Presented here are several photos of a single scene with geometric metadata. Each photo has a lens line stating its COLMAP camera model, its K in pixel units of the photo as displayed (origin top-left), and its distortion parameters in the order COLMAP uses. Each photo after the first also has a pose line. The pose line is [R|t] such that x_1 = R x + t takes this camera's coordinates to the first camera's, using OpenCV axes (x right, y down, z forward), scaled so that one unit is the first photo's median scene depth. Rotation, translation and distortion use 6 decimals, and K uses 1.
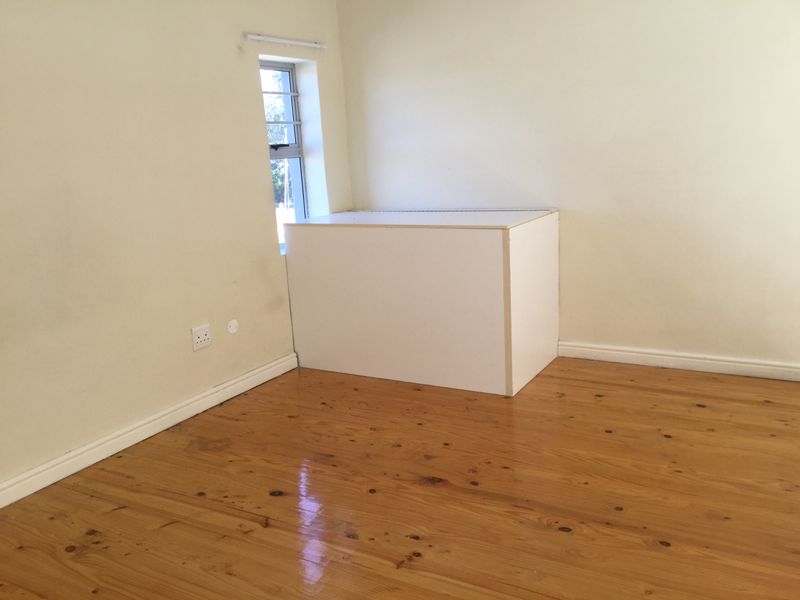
lens RADIAL K [[713.5, 0, 400.0], [0, 713.5, 300.0], [0, 0, 1]] dist [0.086218, -0.123198]
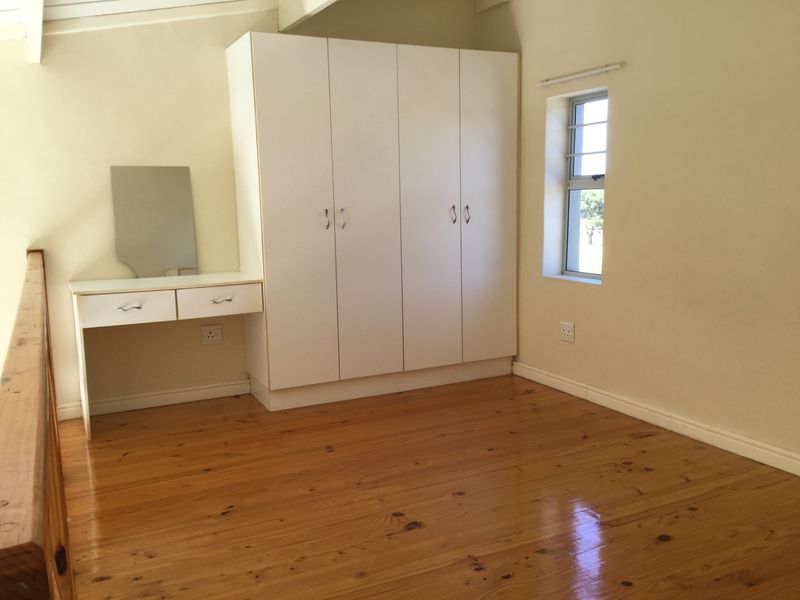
lens RADIAL K [[713.5, 0, 400.0], [0, 713.5, 300.0], [0, 0, 1]] dist [0.086218, -0.123198]
pose [[-0.544003, 0.189708, -0.817357, 0.844284], [-0.138251, 0.940529, 0.310311, -0.330666], [0.827615, 0.281810, -0.485423, 1.328398]]
